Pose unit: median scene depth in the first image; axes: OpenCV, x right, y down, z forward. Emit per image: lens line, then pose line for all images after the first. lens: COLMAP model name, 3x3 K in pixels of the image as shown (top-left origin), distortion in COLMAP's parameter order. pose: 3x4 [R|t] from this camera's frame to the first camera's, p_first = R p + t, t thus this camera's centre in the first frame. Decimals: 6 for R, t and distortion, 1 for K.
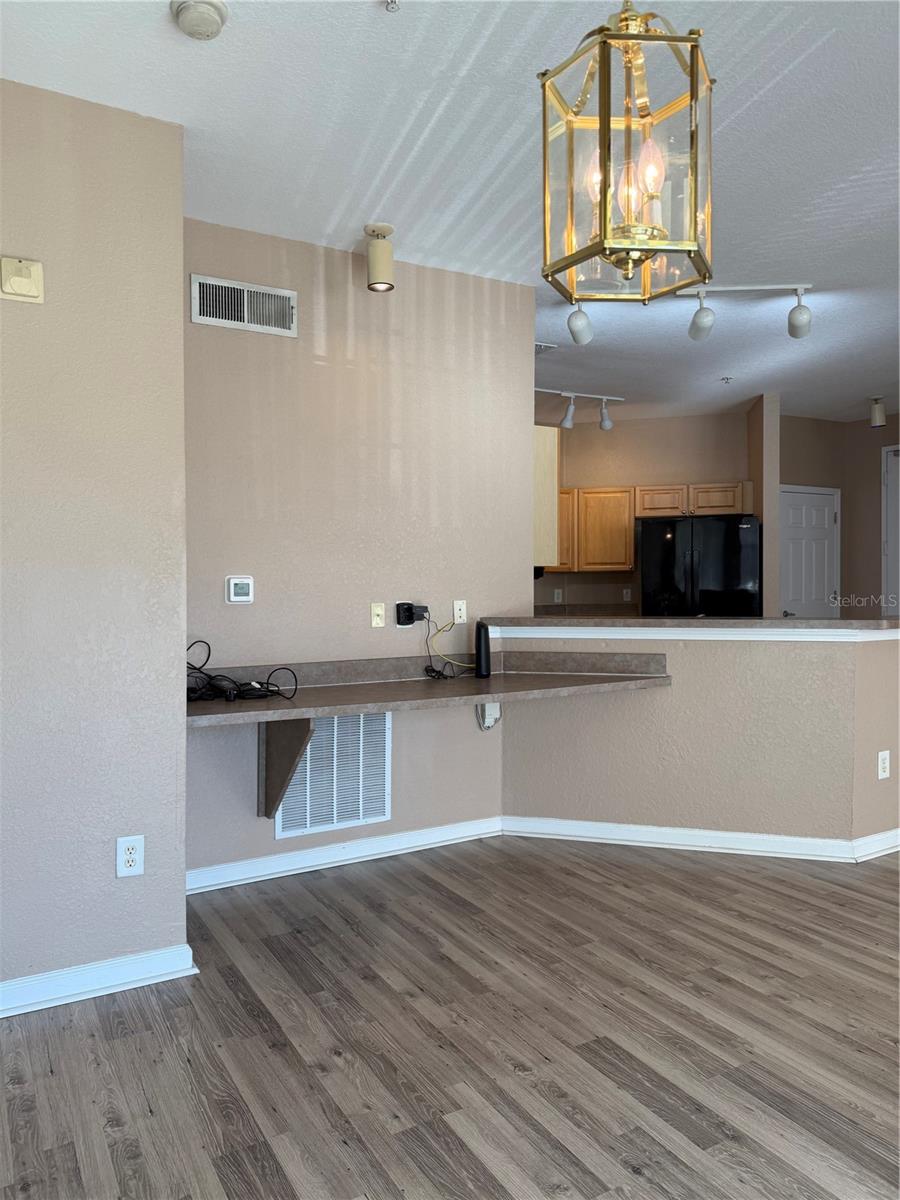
lens RADIAL K [[845.1, 0, 443.8], [0, 845.1, 598.2], [0, 0, 1]] dist [0.037318, -0.048890]
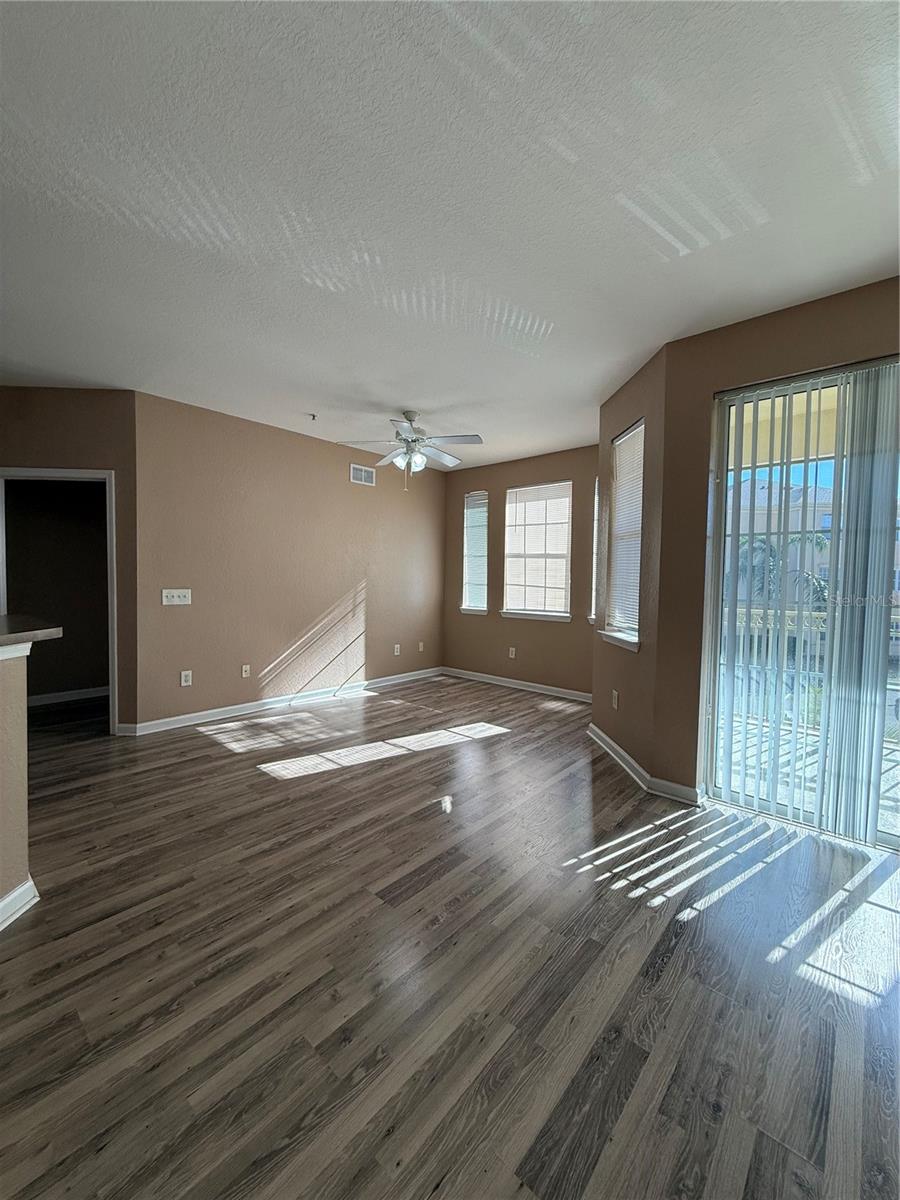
lens RADIAL K [[478.8, 0, 449.8], [0, 478.8, 596.5], [0, 0, 1]] dist [-0.000364, 0.000064]
pose [[-0.318142, -0.032021, 0.947502, -0.154759], [0.006761, 0.999327, 0.036043, -0.030535], [-0.948019, 0.017873, -0.317711, 0.939462]]
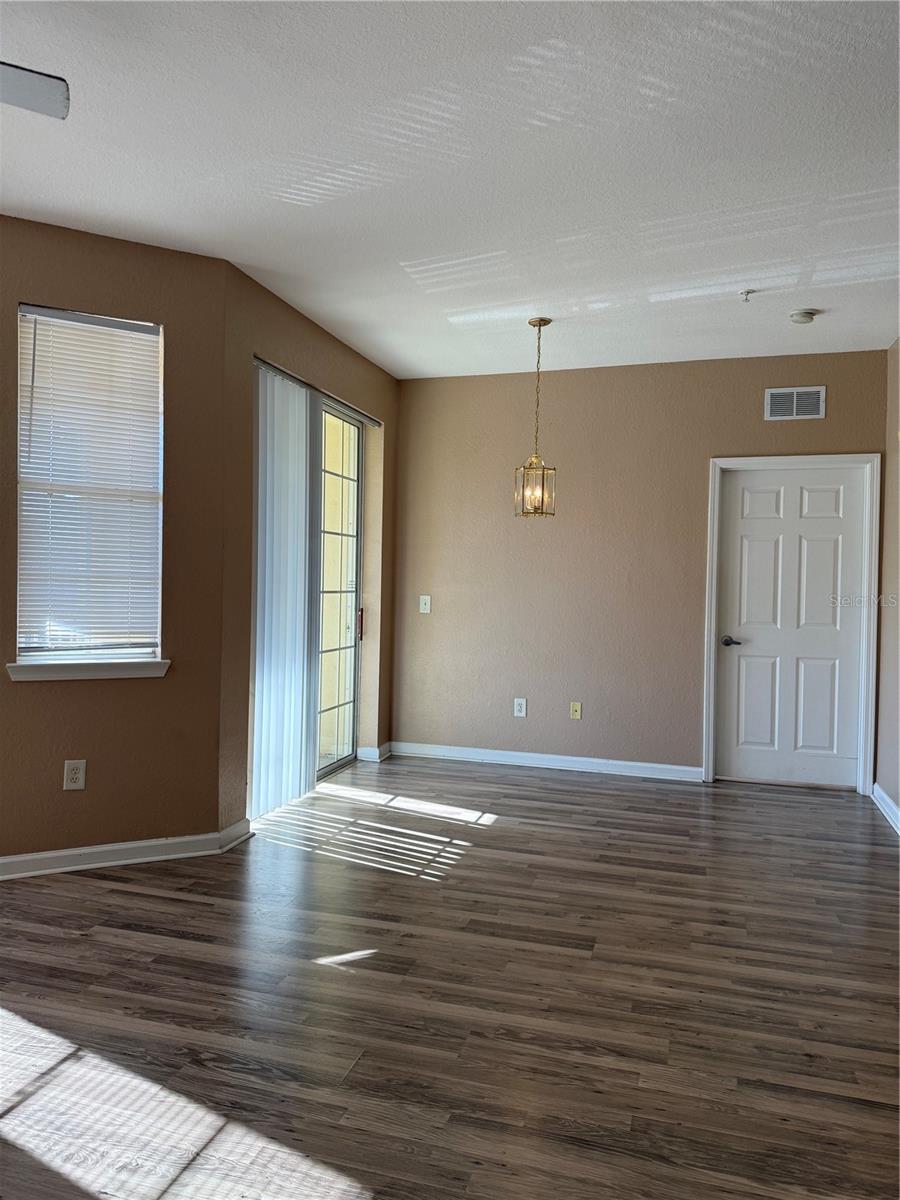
lens RADIAL K [[842.8, 0, 450.1], [0, 842.8, 604.4], [0, 0, 1]] dist [0.039219, -0.039746]
pose [[-0.722707, 0.015049, -0.690991, 1.291593], [-0.028502, 0.998264, 0.051551, -0.050277], [0.690567, 0.056951, -0.721023, 1.415507]]
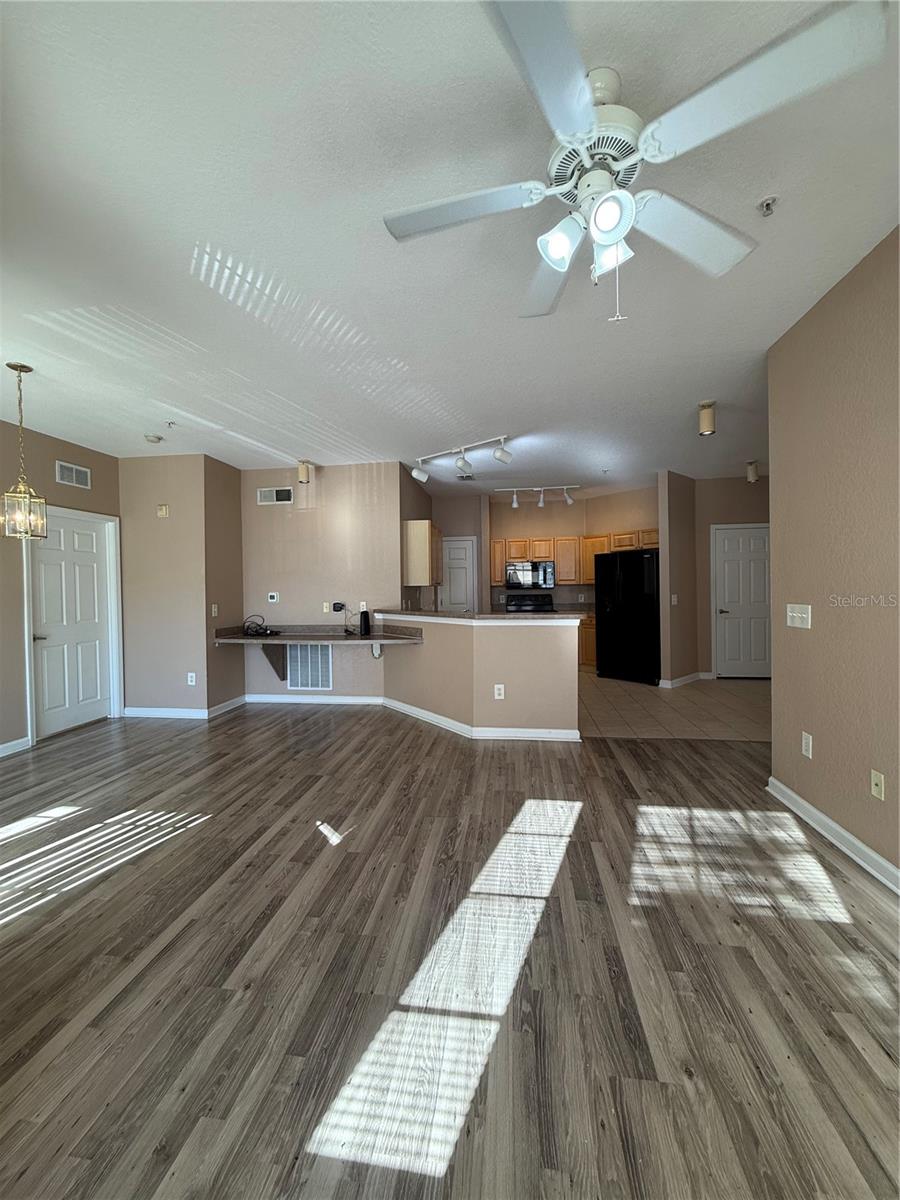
lens RADIAL K [[477.8, 0, 447.3], [0, 477.8, 596.5], [0, 0, 1]] dist [0.001567, -0.000045]
pose [[0.789081, 0.002930, -0.614282, 1.404811], [-0.003158, 0.999995, 0.000714, -0.019832], [0.614281, 0.001376, 0.789086, 0.129377]]
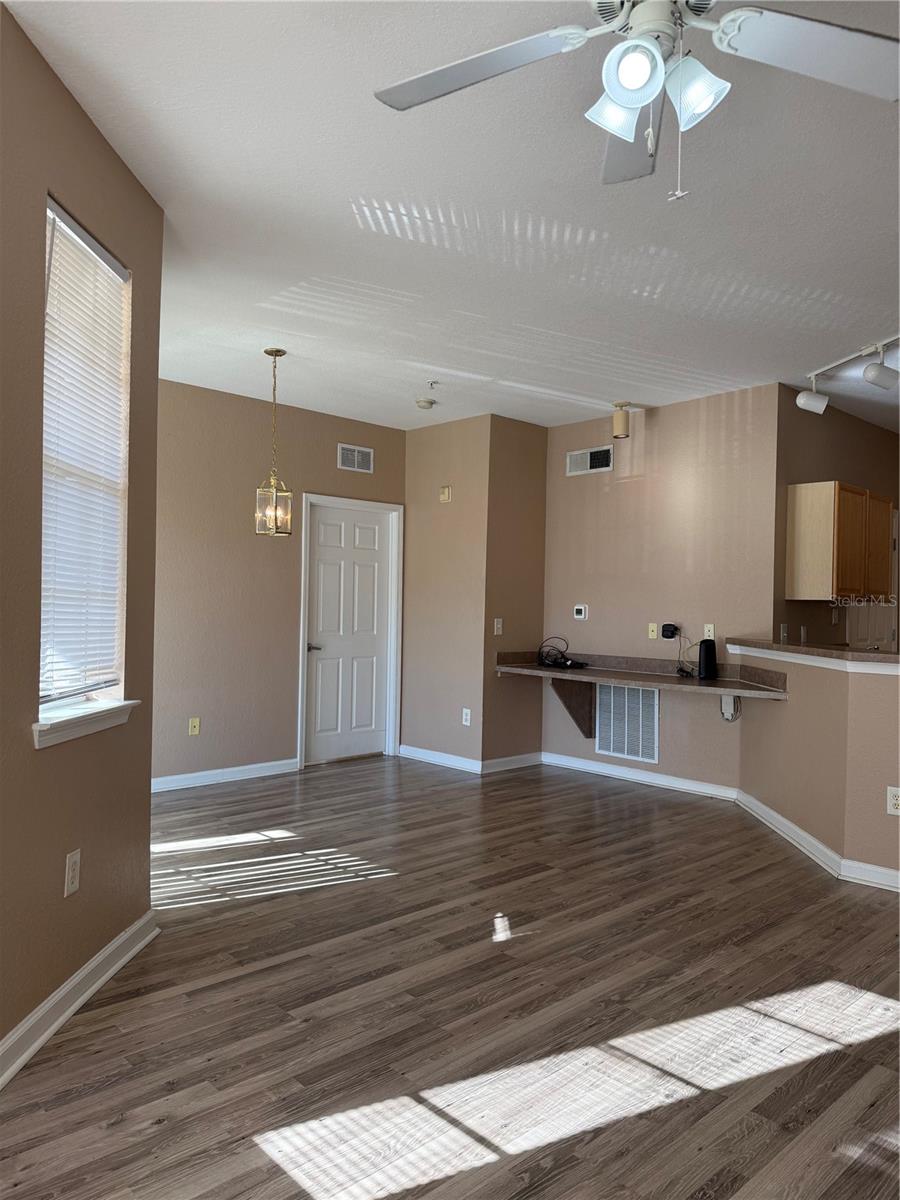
lens RADIAL K [[834.1, 0, 446.4], [0, 834.1, 604.1], [0, 0, 1]] dist [0.086276, -0.118451]
pose [[0.234853, 0.006453, -0.972010, 1.766226], [-0.040889, 0.999158, -0.003247, -0.011953], [0.971171, 0.040507, 0.234919, 0.328337]]
